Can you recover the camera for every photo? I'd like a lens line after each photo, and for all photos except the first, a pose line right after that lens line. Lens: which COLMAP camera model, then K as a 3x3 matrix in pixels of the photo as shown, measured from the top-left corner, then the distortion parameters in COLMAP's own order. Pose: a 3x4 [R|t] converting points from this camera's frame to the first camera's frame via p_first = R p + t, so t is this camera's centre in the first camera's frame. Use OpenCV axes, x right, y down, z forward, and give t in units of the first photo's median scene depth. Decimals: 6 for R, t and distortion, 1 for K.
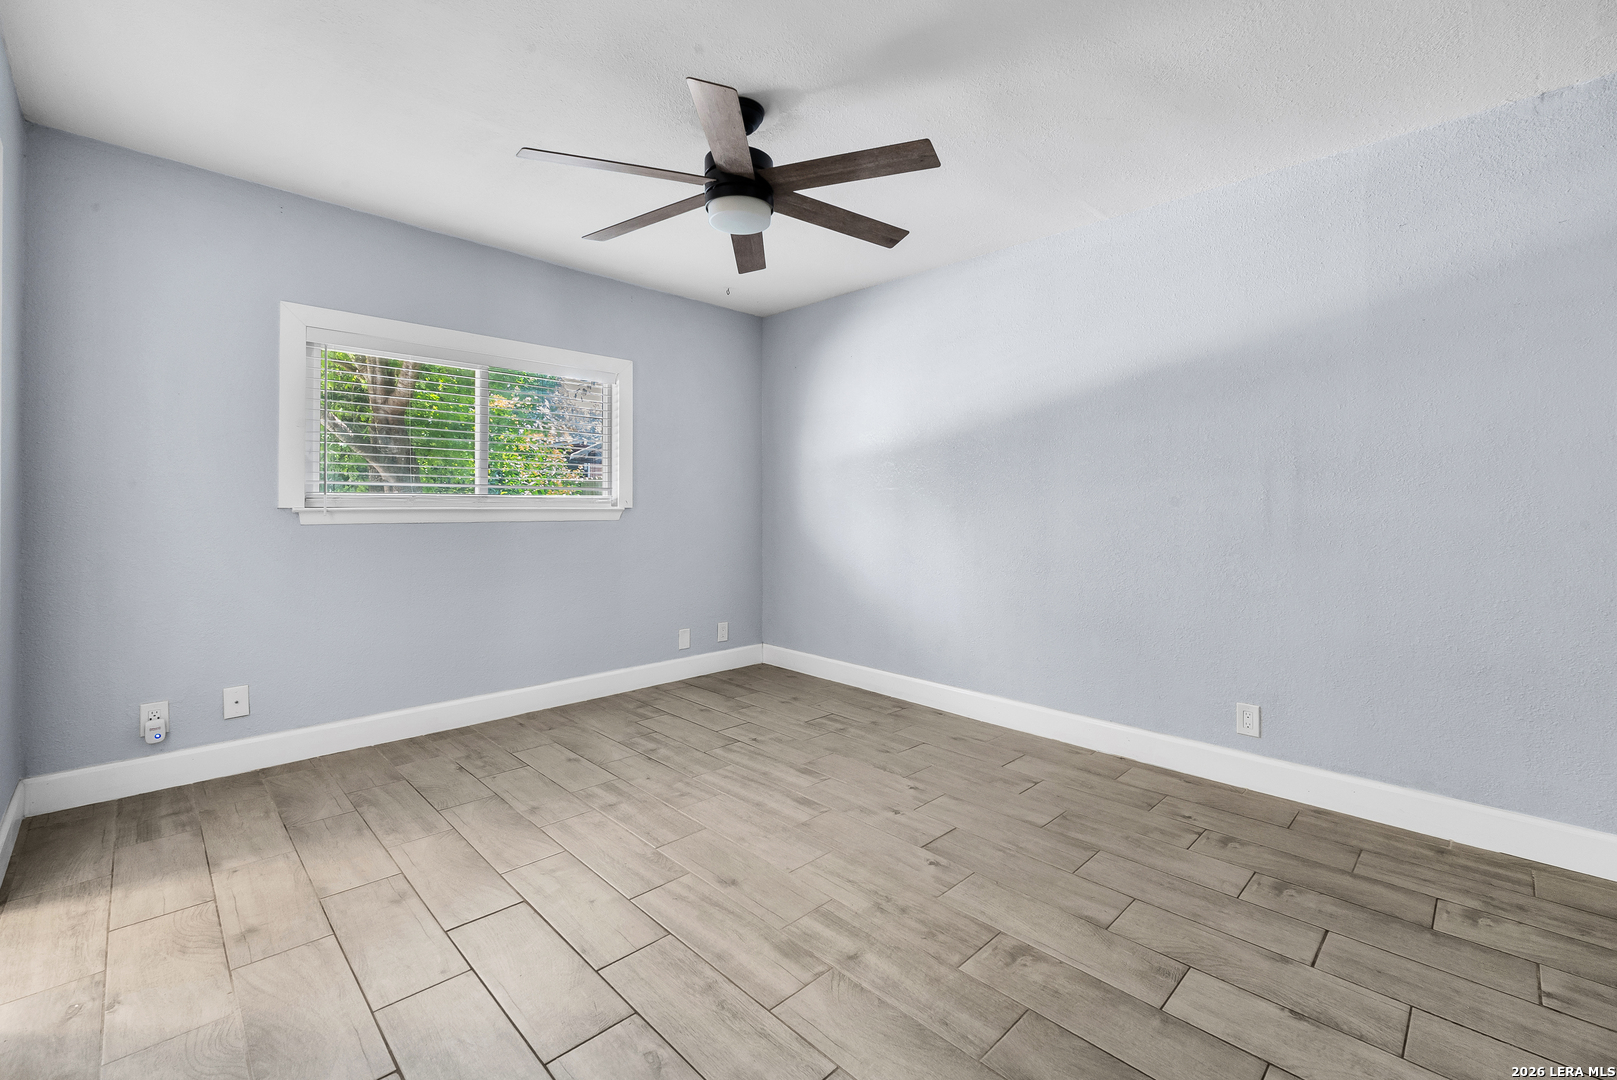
lens RADIAL K [[685.2, 0, 807.1], [0, 685.2, 497.0], [0, 0, 1]] dist [0.000390, -0.000586]
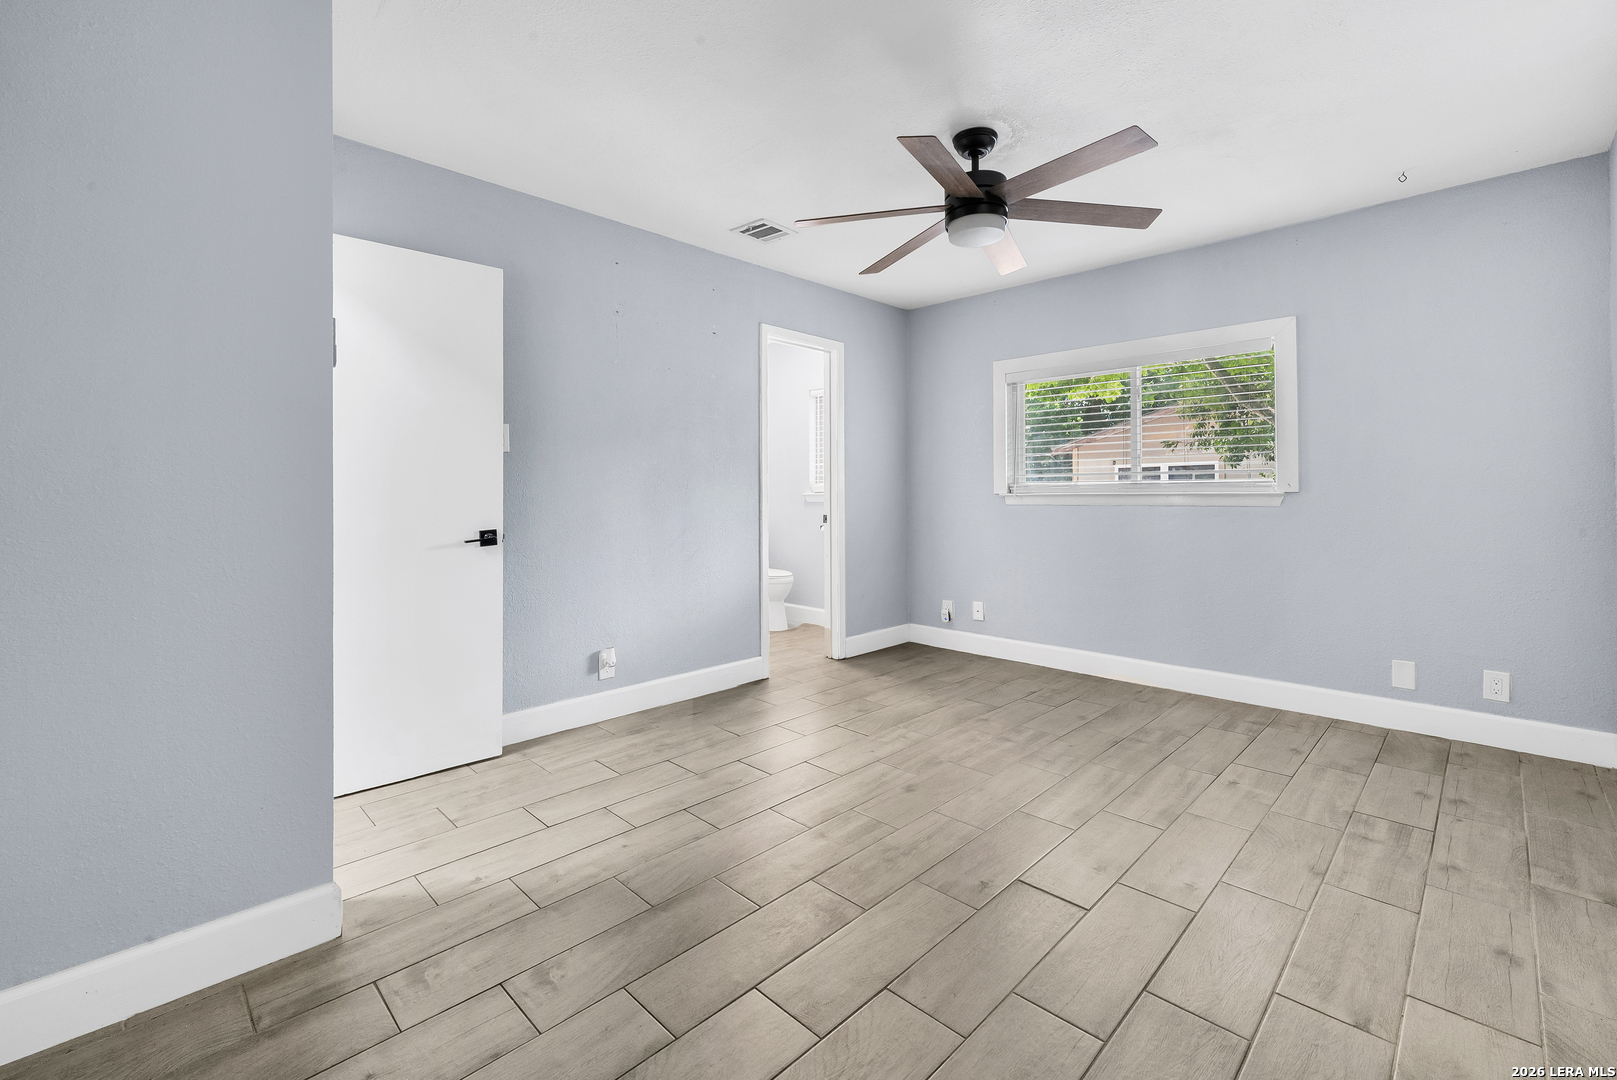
lens RADIAL K [[685.2, 0, 807.1], [0, 685.2, 497.0], [0, 0, 1]] dist [0.000390, -0.000586]
pose [[0.010160, -0.000877, -0.999948, 0.993558], [0.016366, 0.999866, -0.000710, 0.022624], [0.999814, -0.016358, 0.010173, 0.705223]]
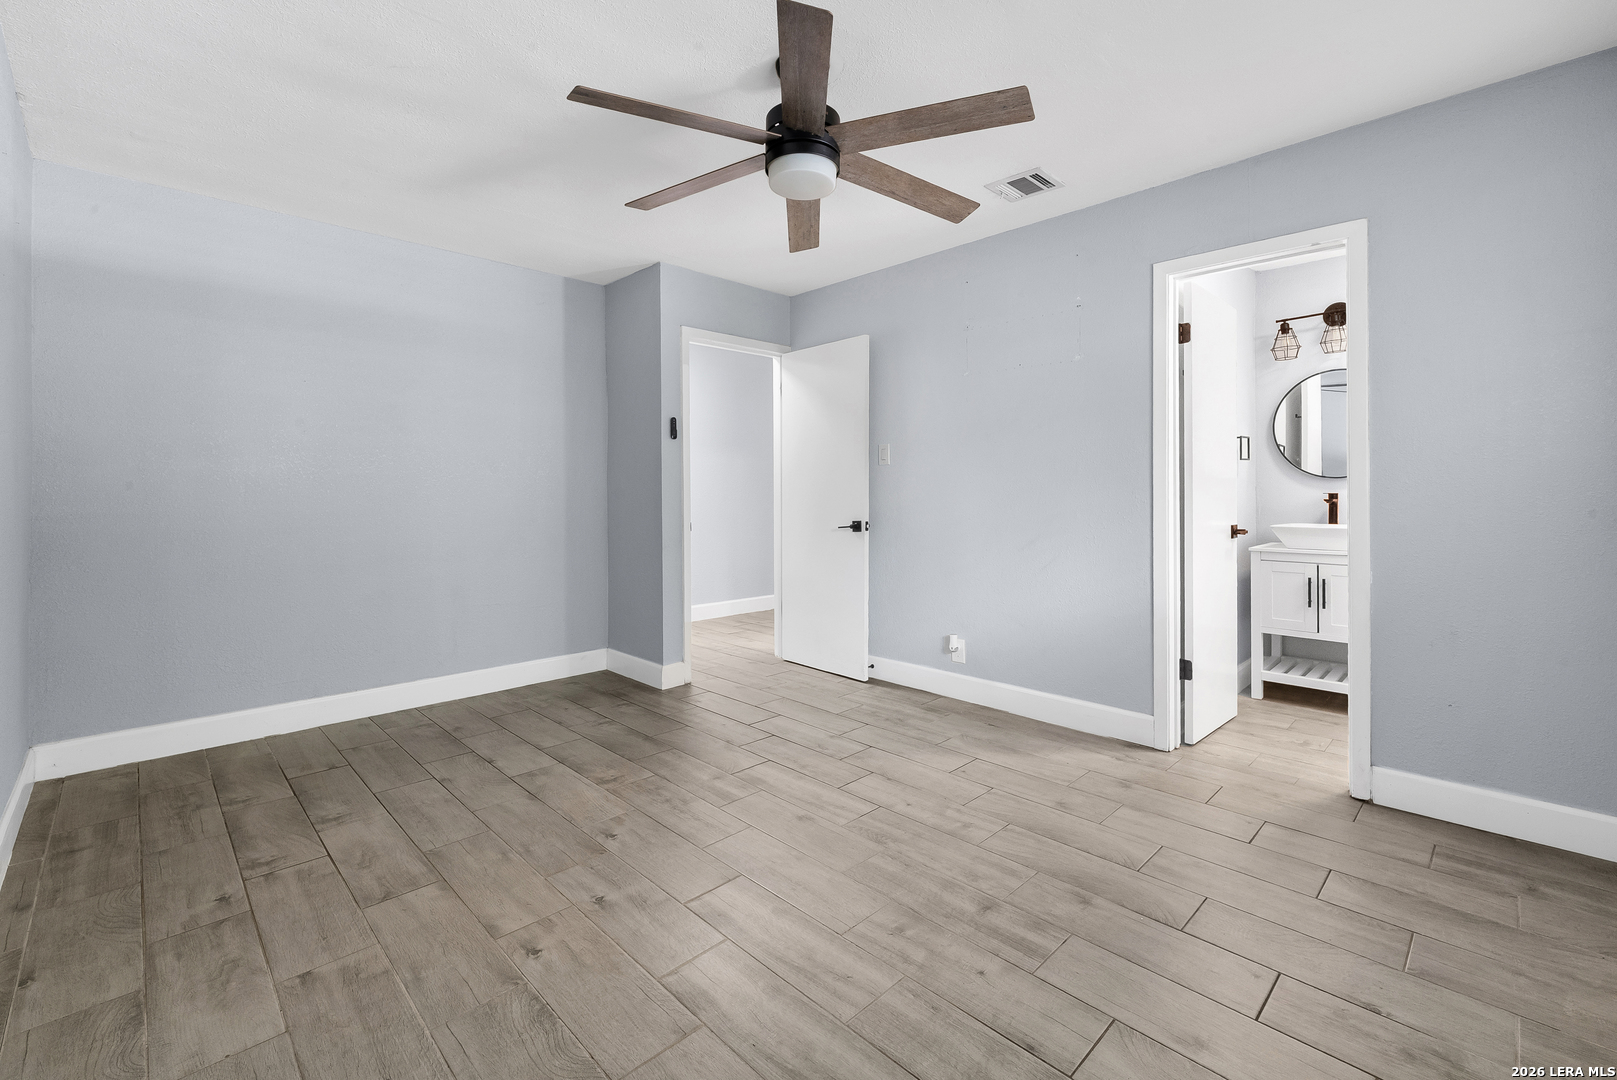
lens RADIAL K [[684.3, 0, 816.5], [0, 684.3, 499.2], [0, 0, 1]] dist [0.009357, -0.000449]
pose [[-0.999935, -0.001905, -0.011266, -0.105565], [-0.001856, 0.999989, -0.004373, 0.024083], [0.011274, -0.004352, -0.999927, 1.887536]]
